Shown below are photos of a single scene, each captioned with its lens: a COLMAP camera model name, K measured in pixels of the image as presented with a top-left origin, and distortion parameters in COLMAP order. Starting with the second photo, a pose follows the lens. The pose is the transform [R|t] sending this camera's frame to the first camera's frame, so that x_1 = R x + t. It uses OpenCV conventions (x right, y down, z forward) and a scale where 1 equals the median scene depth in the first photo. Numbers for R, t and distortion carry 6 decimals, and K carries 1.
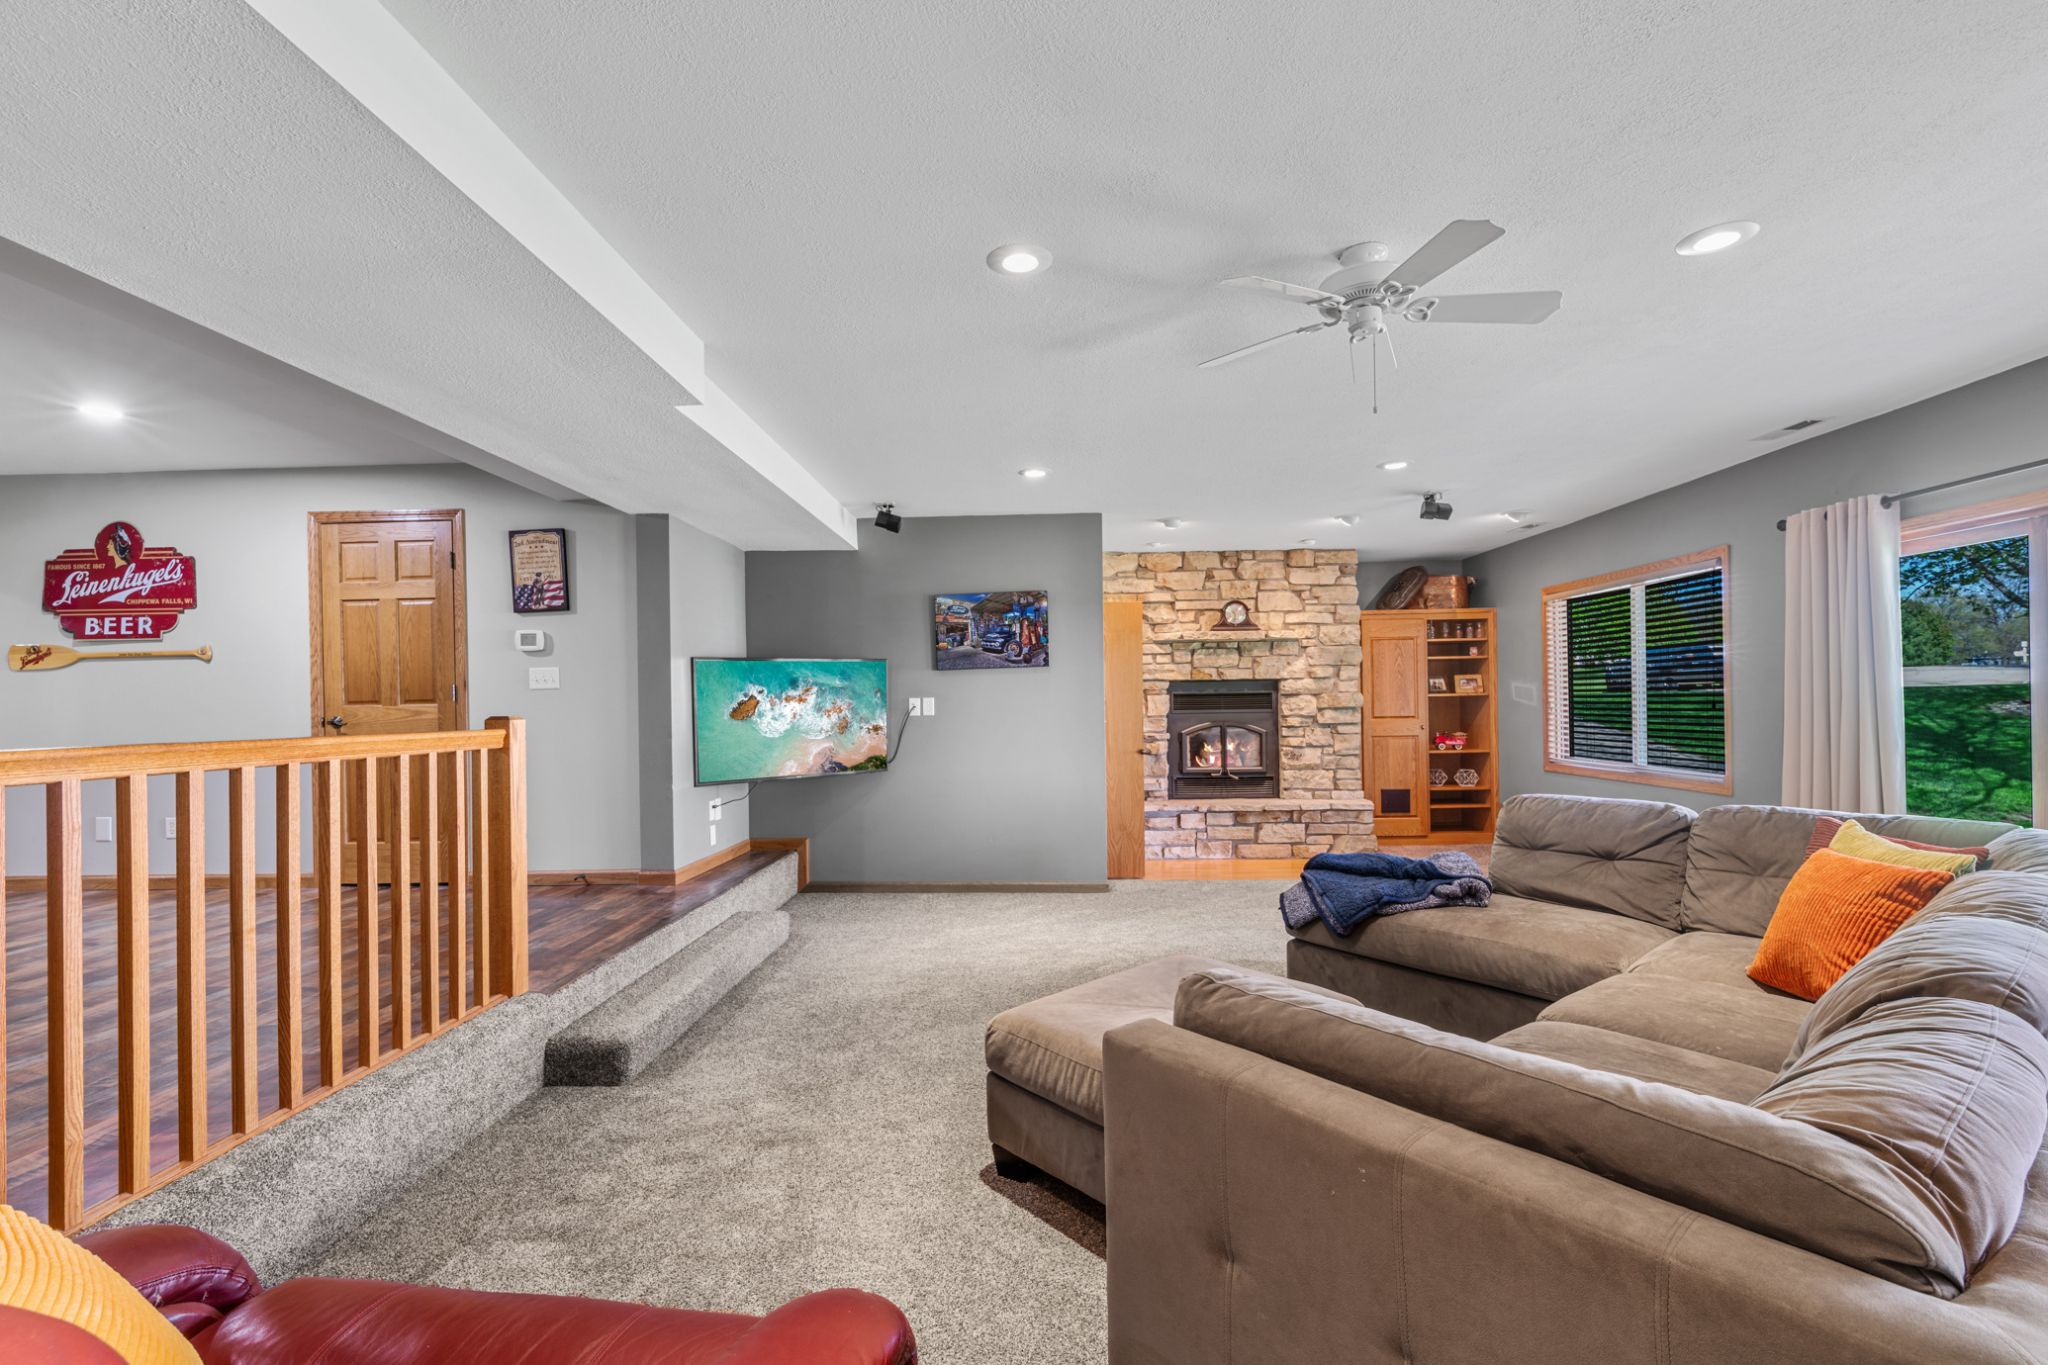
lens RADIAL K [[897.9, 0, 1007.6], [0, 897.9, 714.5], [0, 0, 1]] dist [0.002327, 0.000491]
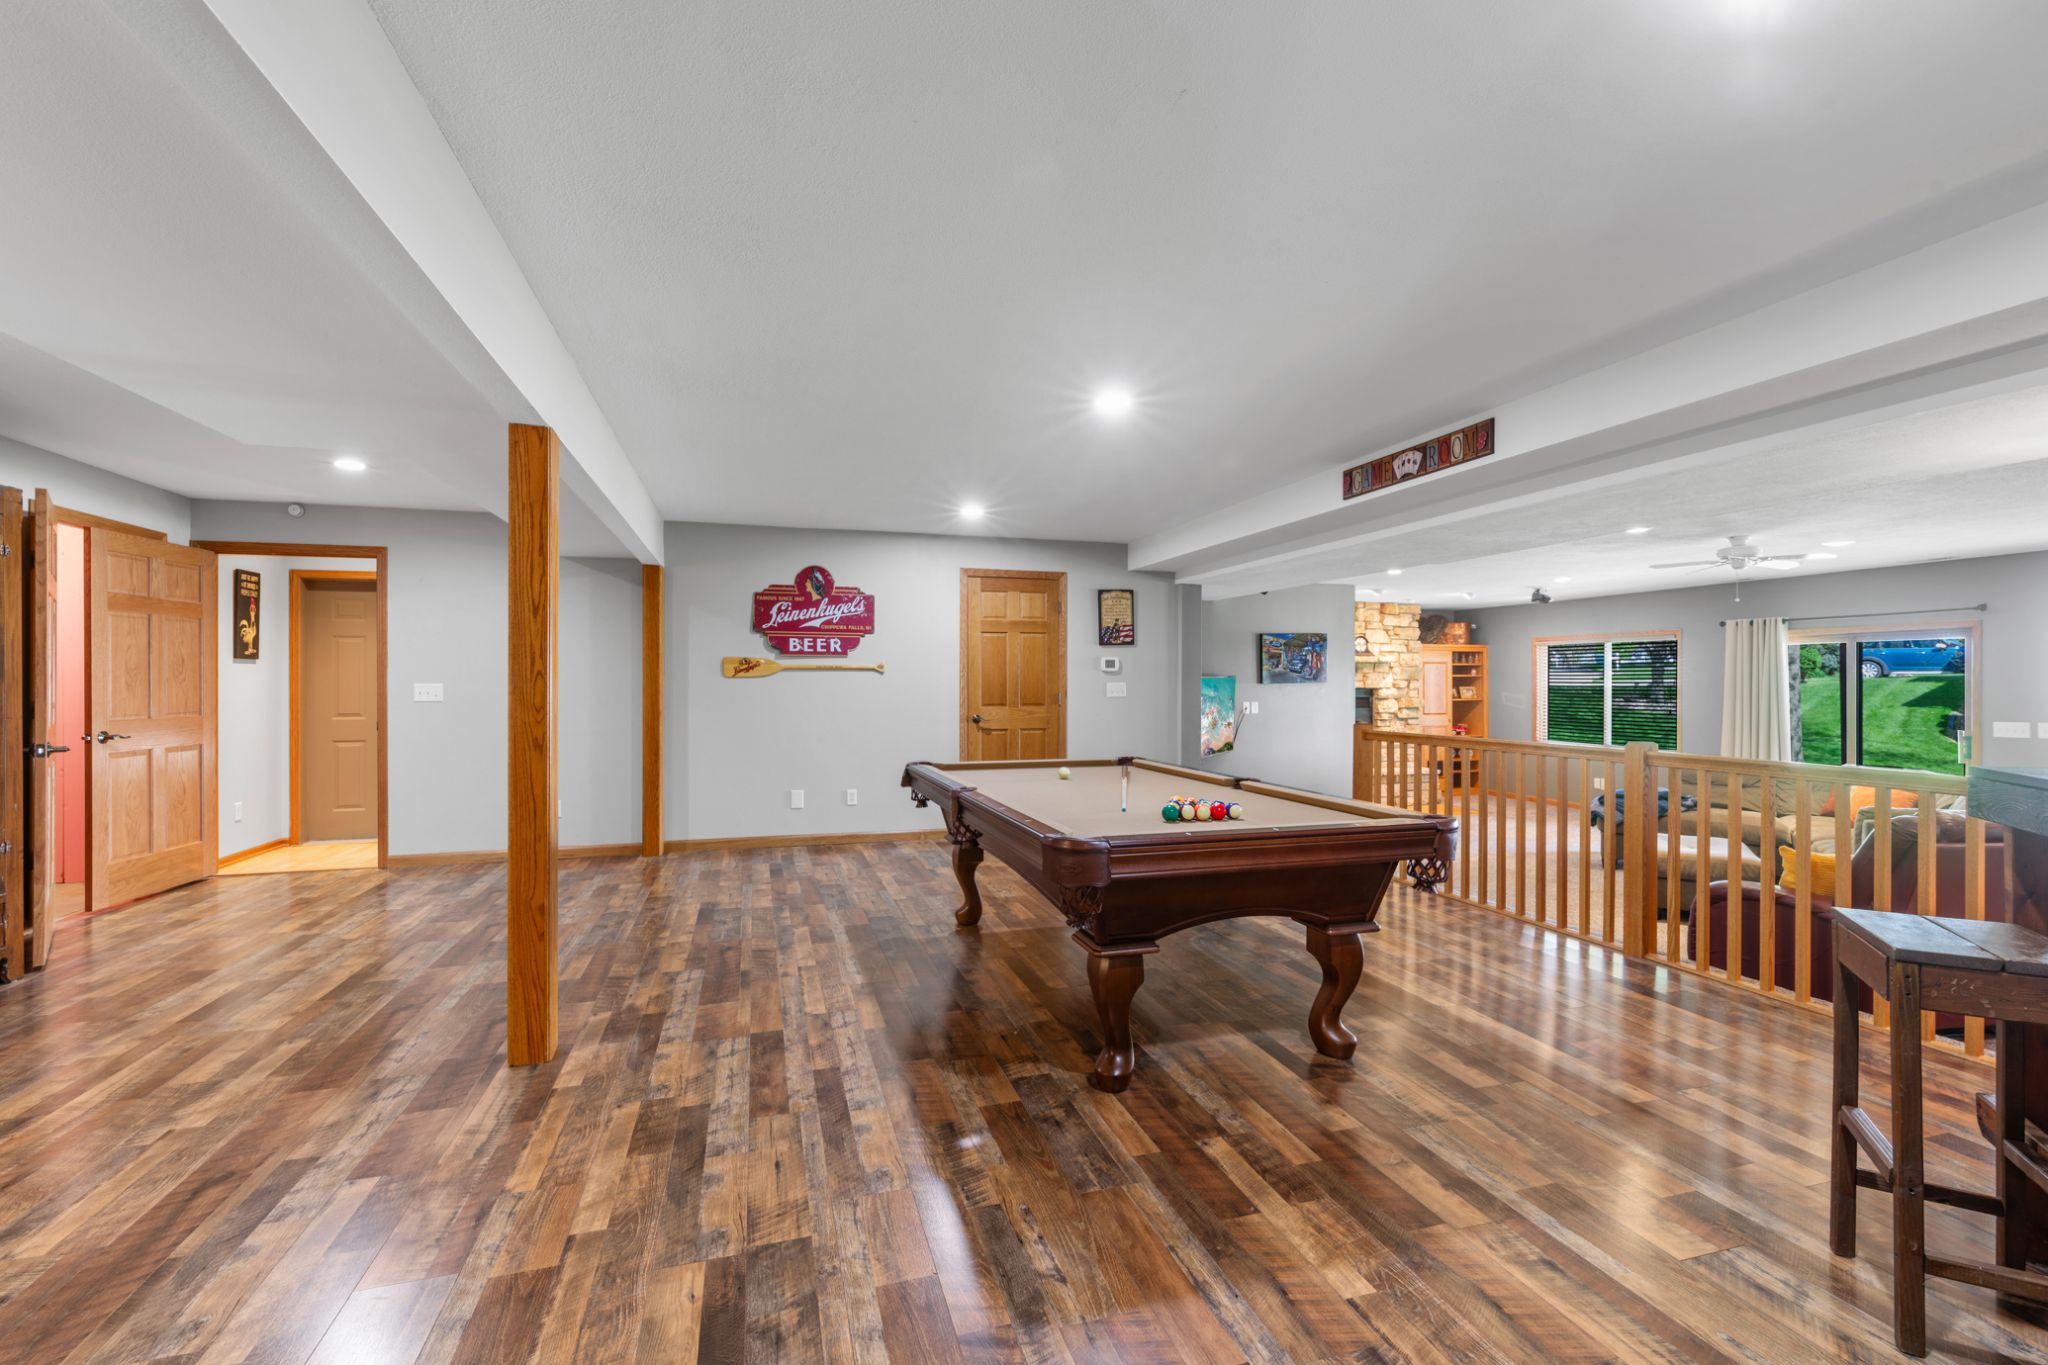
lens RADIAL K [[897.9, 0, 1011.7], [0, 897.9, 696.7], [0, 0, 1]] dist [0.002327, 0.000491]
pose [[0.946256, 0.012189, 0.323189, -0.944842], [-0.013302, 0.999911, 0.001235, -0.023509], [-0.323145, -0.005468, 0.946334, -0.278518]]
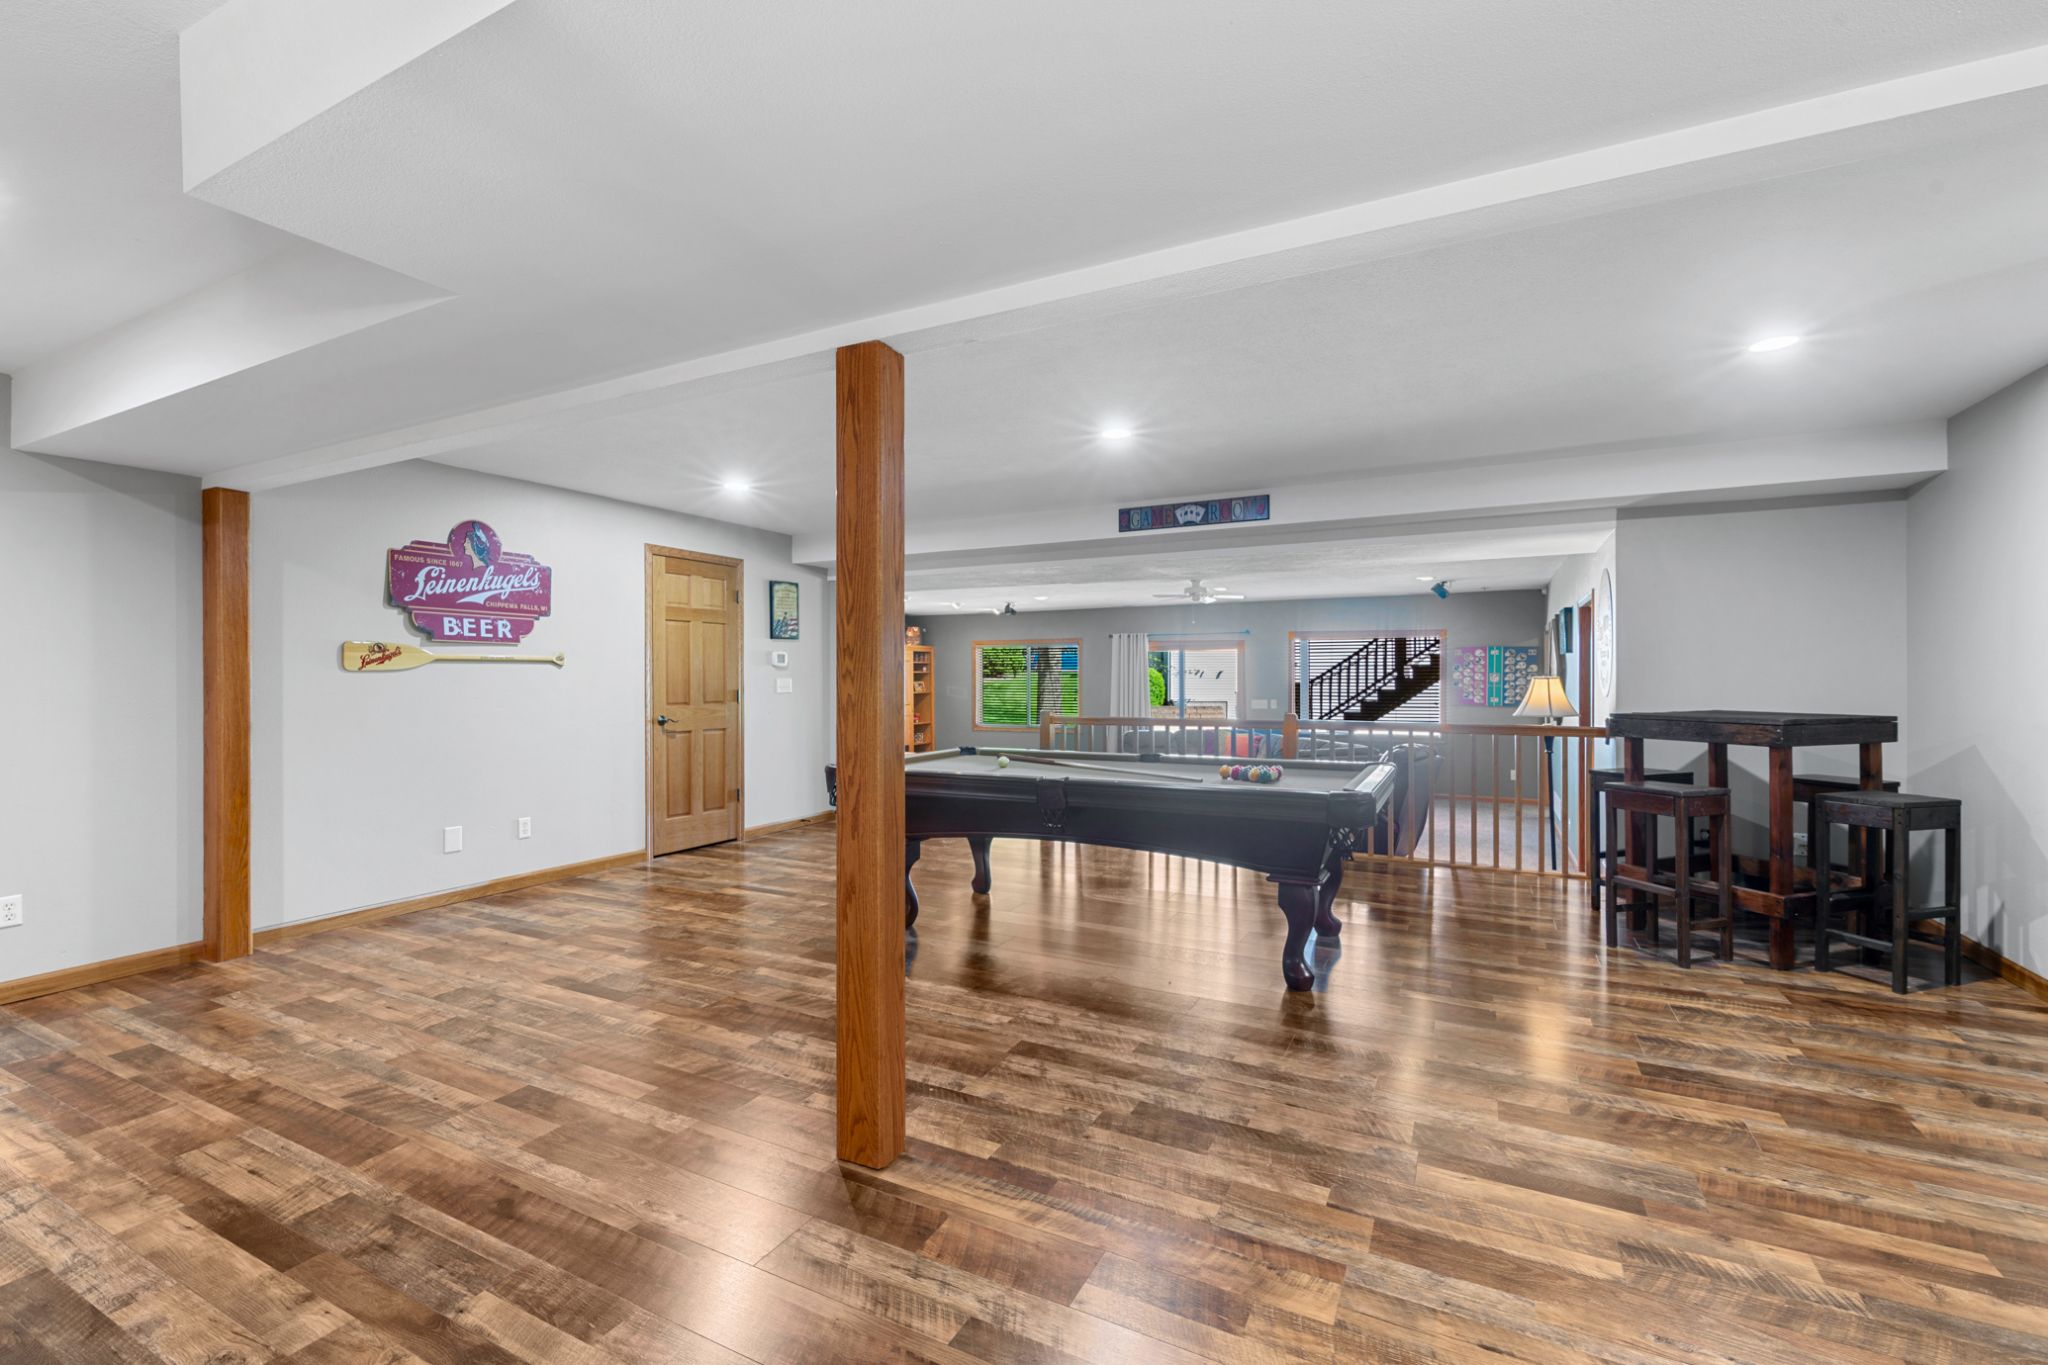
lens RADIAL K [[897.9, 0, 1036.7], [0, 897.9, 677.2], [0, 0, 1]] dist [0.002327, 0.000491]
pose [[0.413783, 0.016777, 0.910221, -1.346213], [0.005462, 0.999766, -0.020910, -0.017590], [-0.910359, 0.013624, 0.413594, 0.038518]]
